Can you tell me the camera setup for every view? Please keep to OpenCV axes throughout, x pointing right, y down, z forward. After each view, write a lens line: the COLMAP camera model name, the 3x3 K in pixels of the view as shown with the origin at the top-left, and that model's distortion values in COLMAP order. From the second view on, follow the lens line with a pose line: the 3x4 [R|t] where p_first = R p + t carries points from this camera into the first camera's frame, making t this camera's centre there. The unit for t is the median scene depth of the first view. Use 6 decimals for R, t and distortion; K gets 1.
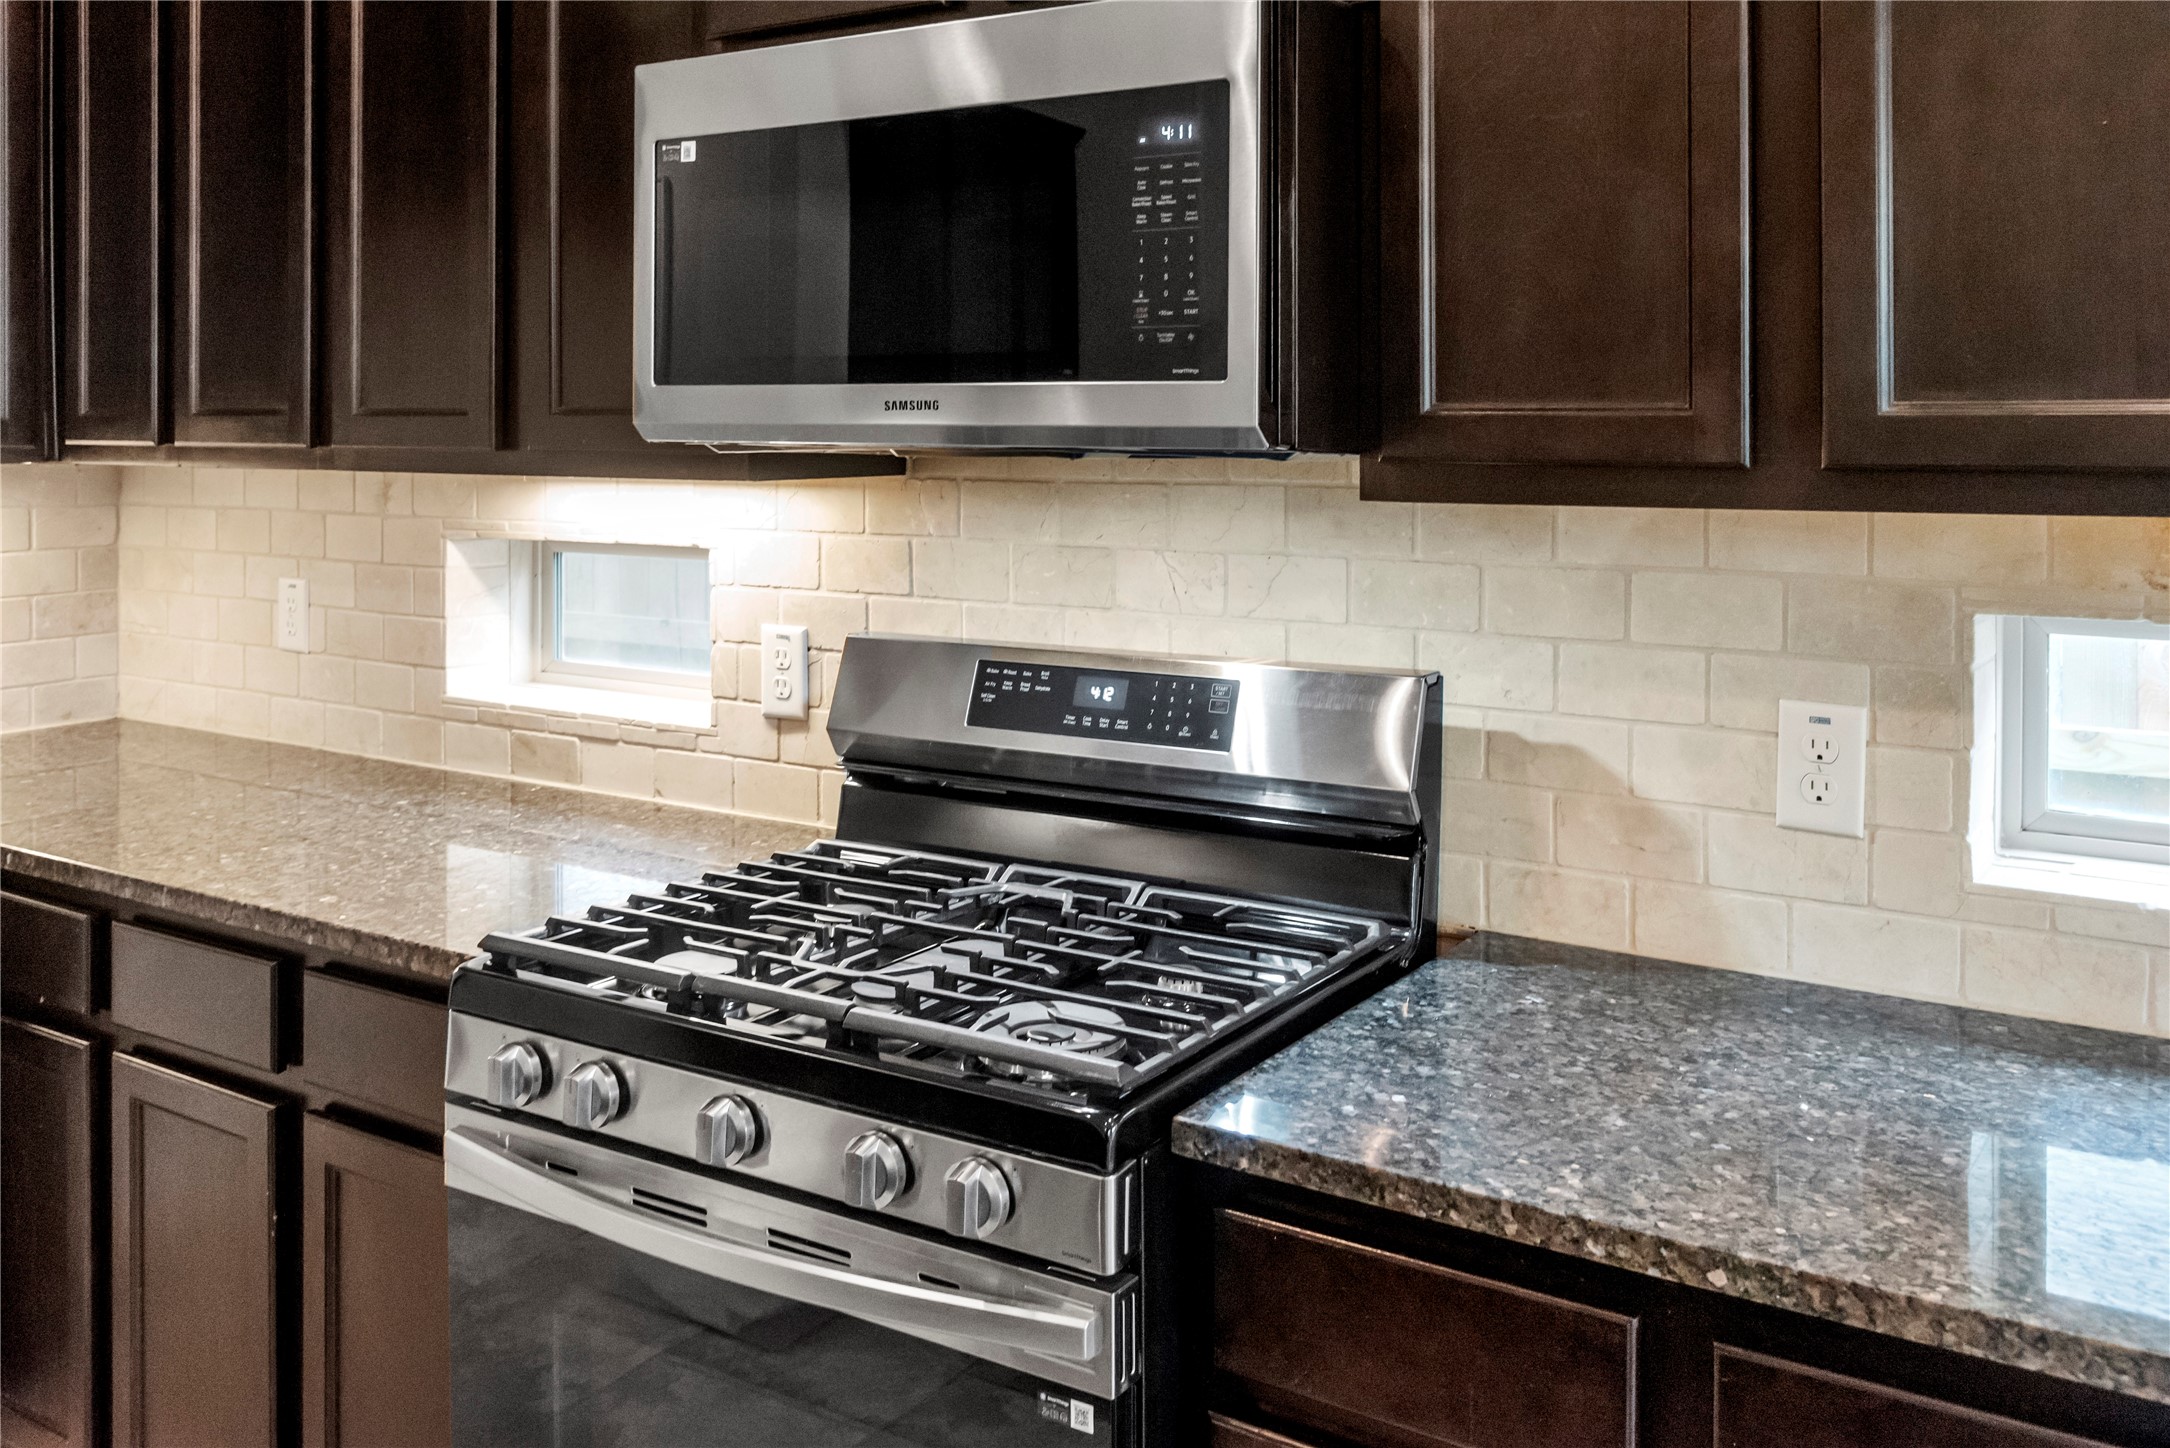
lens RADIAL K [[1892.8, 0, 1090.1], [0, 1892.8, 409.9], [0, 0, 1]] dist [-0.012855, -0.005224]
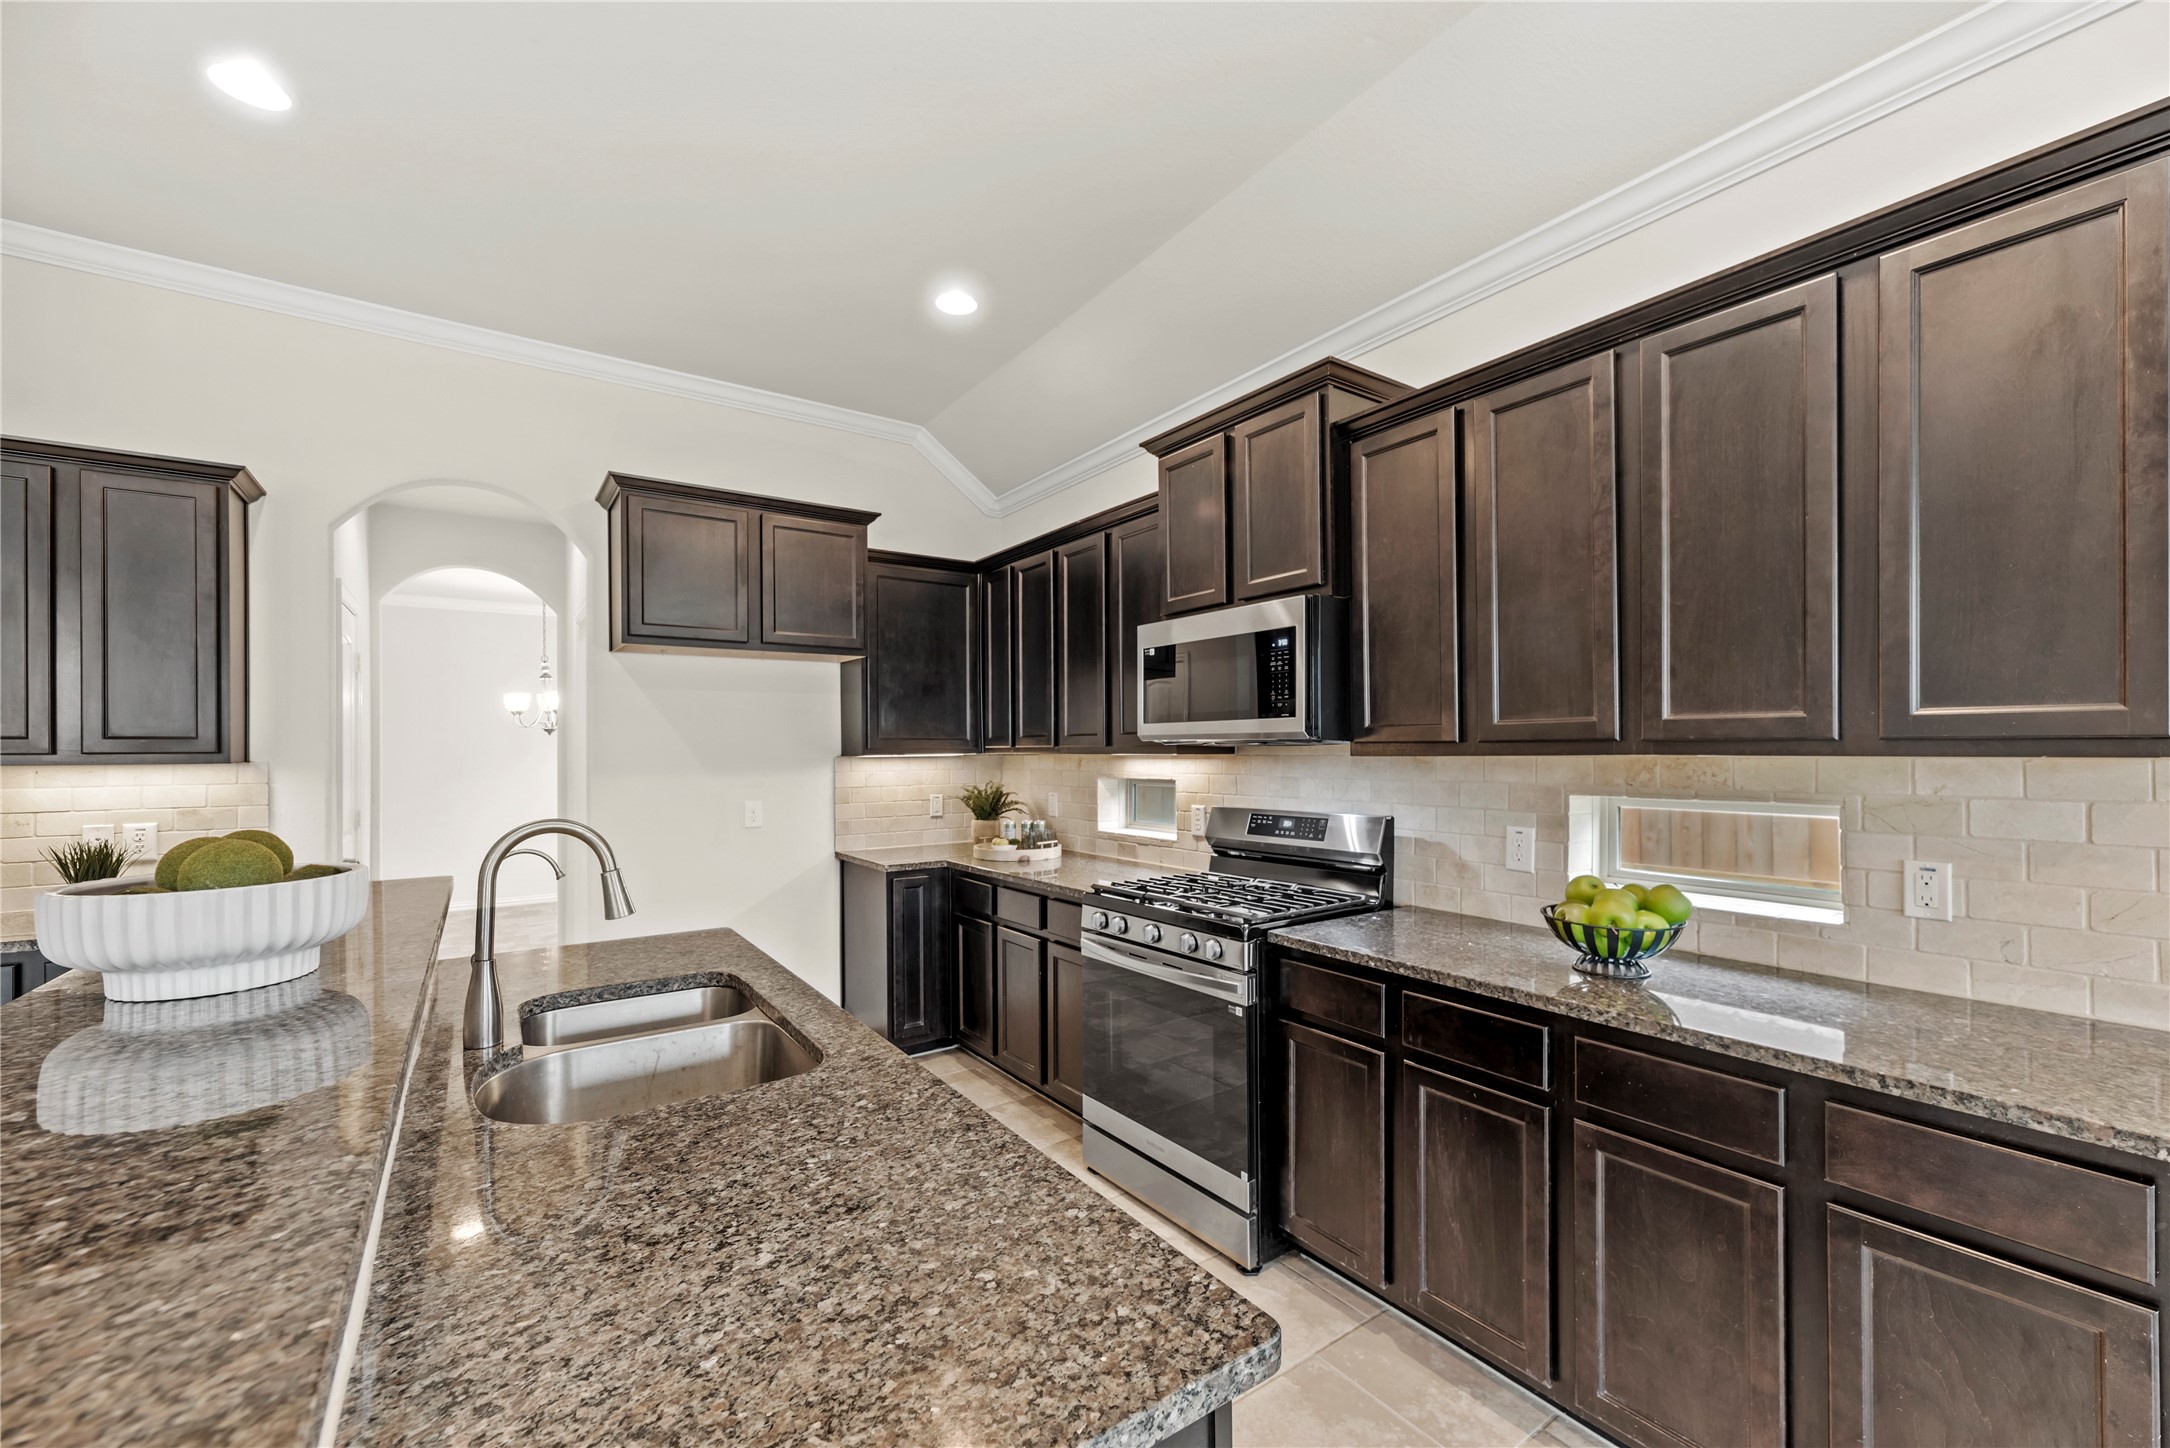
lens RADIAL K [[867.7, 0, 1096.2], [0, 867.7, 748.3], [0, 0, 1]] dist [0.000951, 0.000396]
pose [[0.929905, -0.004322, -0.367773, 0.252506], [0.004590, 0.999989, -0.000147, 0.030106], [0.367770, -0.001551, 0.929915, -0.441320]]
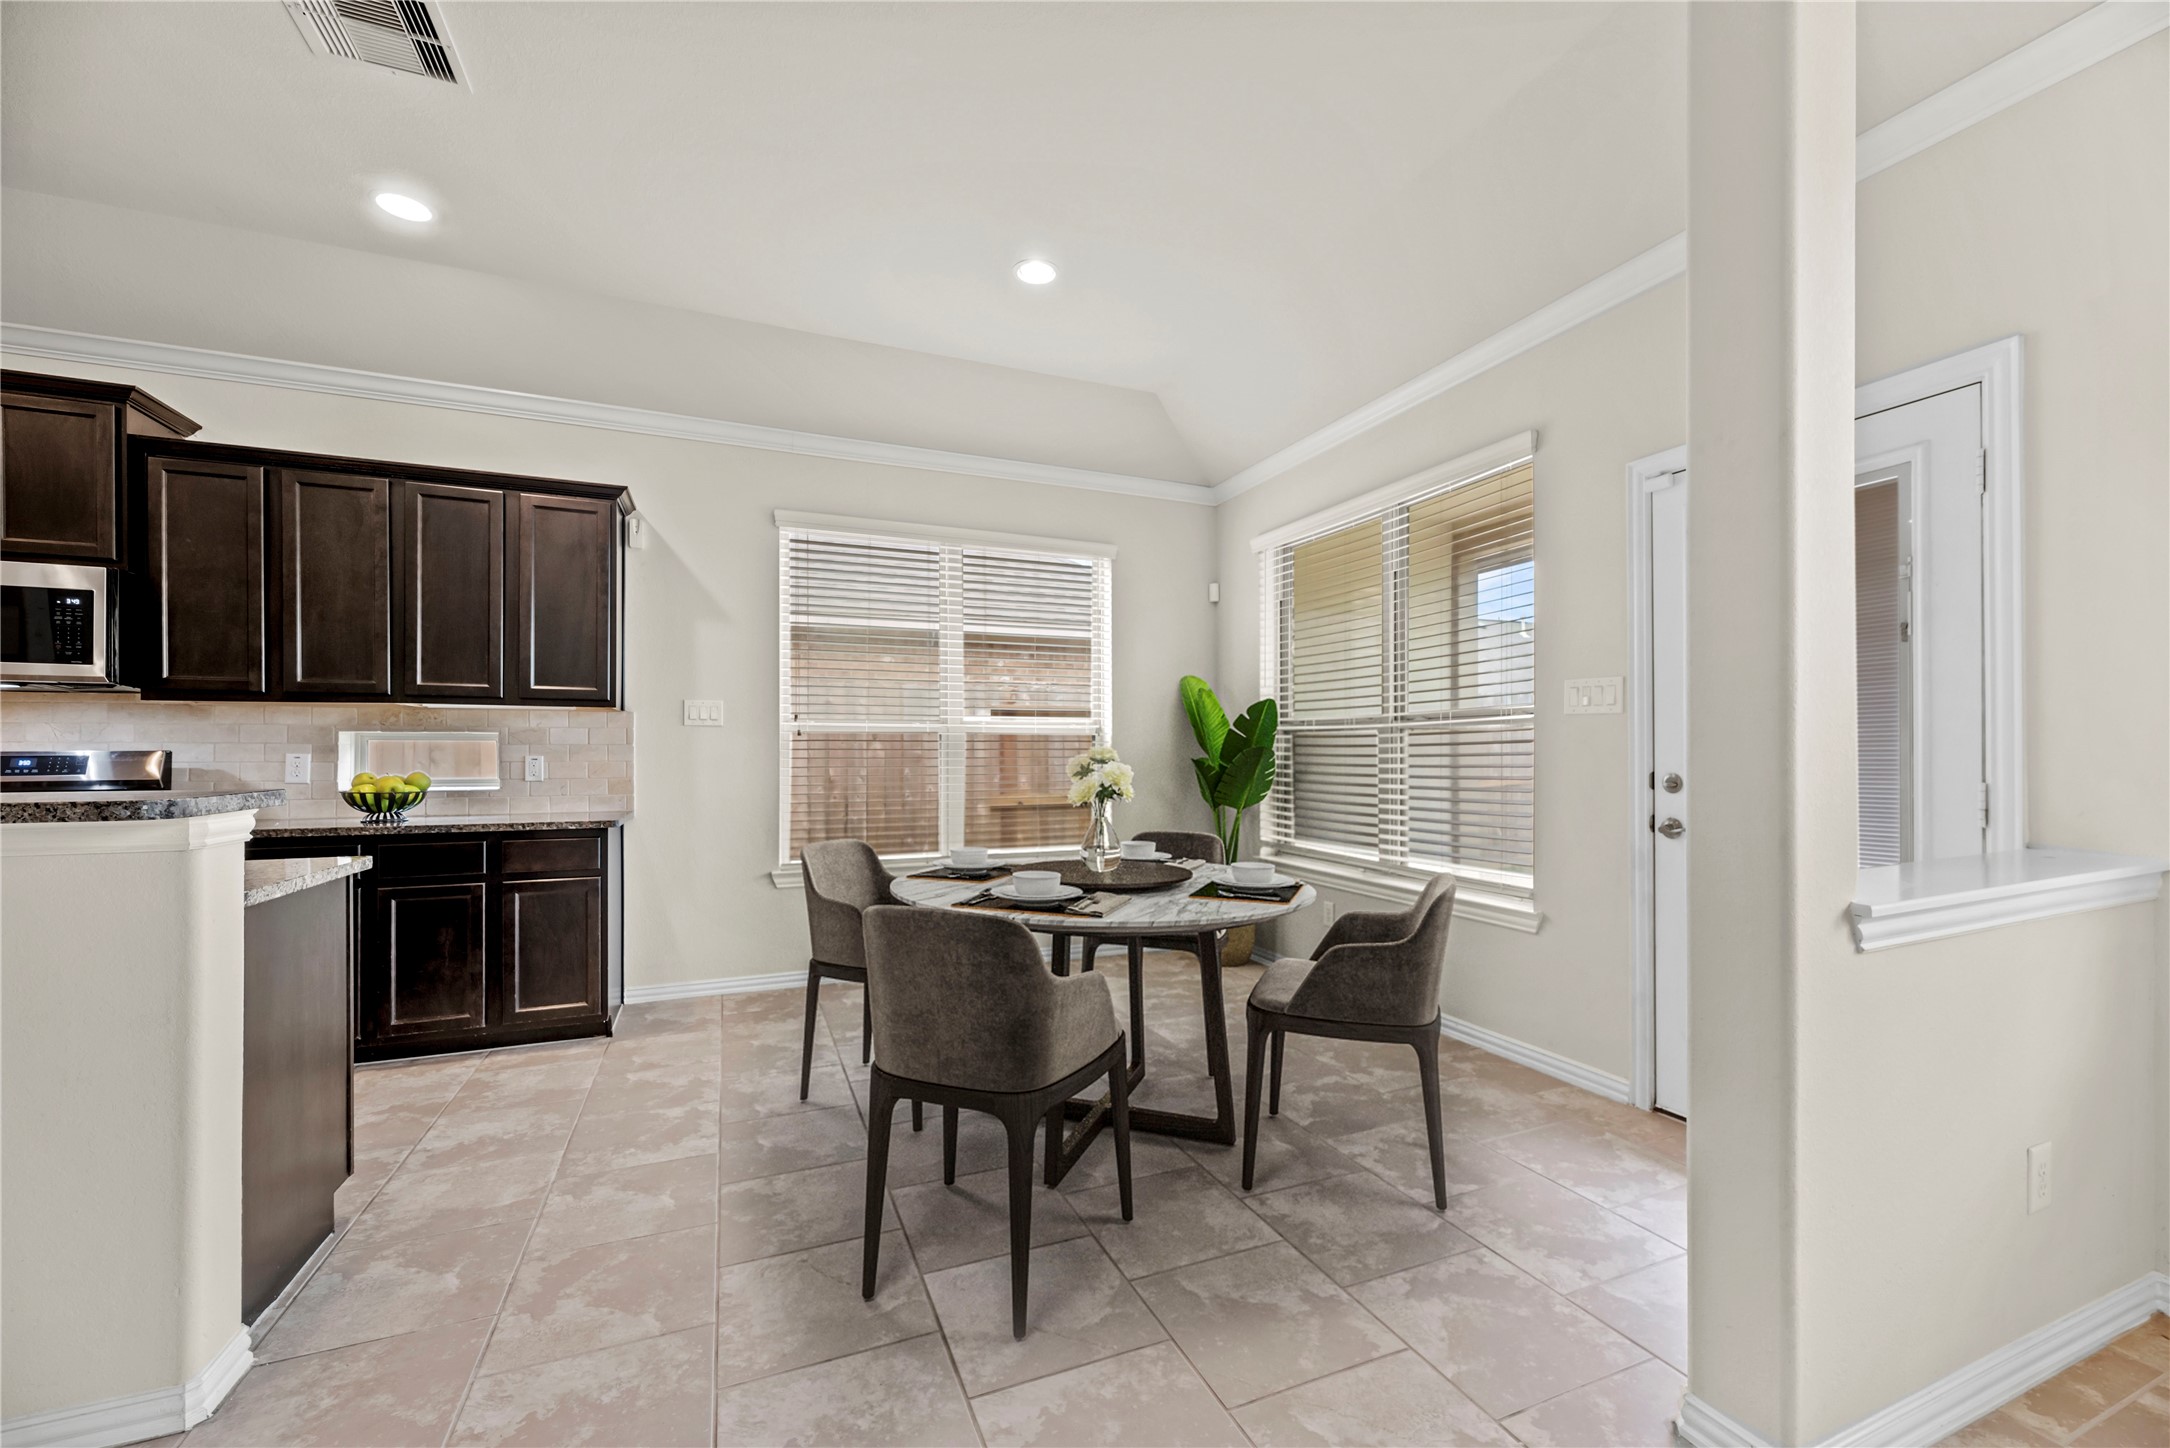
lens RADIAL K [[871.1, 0, 1101.7], [0, 871.1, 752.5], [0, 0, 1]] dist [0.002155, -0.000475]
pose [[0.552025, 0.002004, 0.833825, -0.243300], [-0.000023, 0.999997, -0.002388, 0.145931], [-0.833827, 0.001299, 0.552024, -1.516154]]
